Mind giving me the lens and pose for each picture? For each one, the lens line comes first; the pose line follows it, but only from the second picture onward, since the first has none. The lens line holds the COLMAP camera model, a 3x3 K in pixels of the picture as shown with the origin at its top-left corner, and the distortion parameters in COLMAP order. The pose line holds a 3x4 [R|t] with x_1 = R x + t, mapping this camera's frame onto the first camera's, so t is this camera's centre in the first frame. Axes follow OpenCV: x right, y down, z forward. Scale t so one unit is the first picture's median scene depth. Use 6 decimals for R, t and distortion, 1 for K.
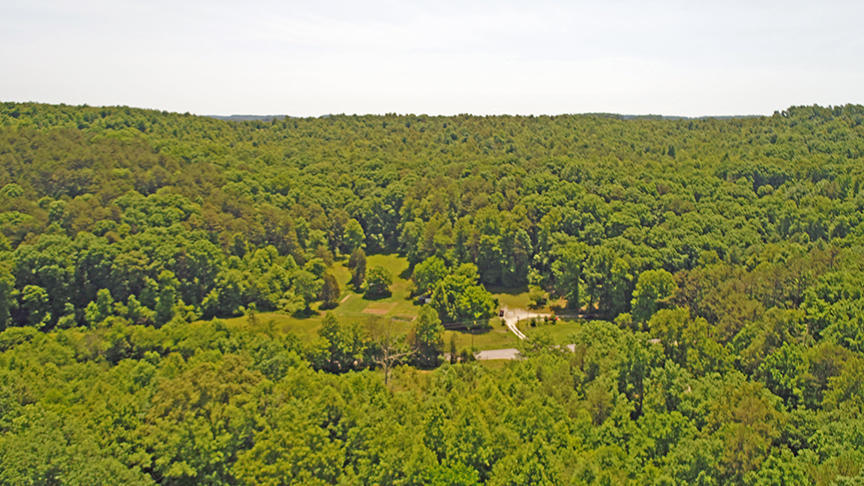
lens RADIAL K [[574.8, 0, 432.0], [0, 574.8, 243.0], [0, 0, 1]] dist [-0.004680, -0.000004]
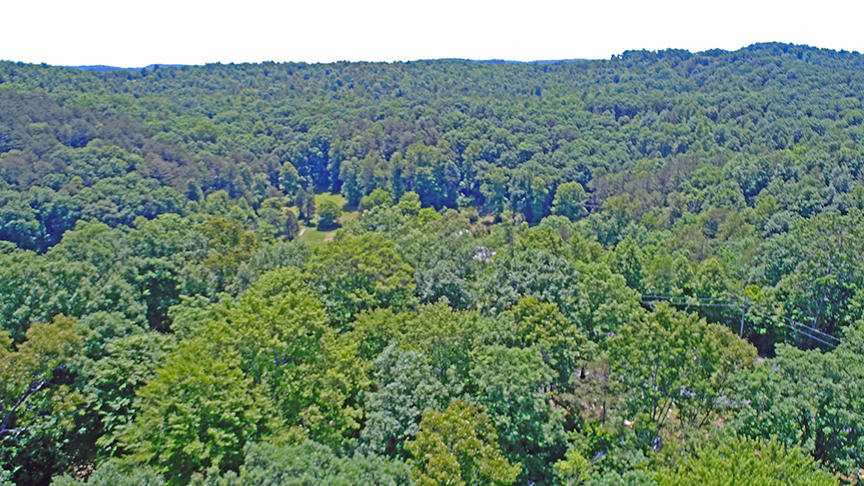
lens RADIAL K [[574.8, 0, 432.0], [0, 574.8, 243.0], [0, 0, 1]] dist [-0.004680, -0.000004]
pose [[0.963601, -0.092271, 0.250917, -0.175109], [0.070162, 0.992935, 0.095691, 0.027005], [-0.257974, -0.074603, 0.963267, -0.121600]]
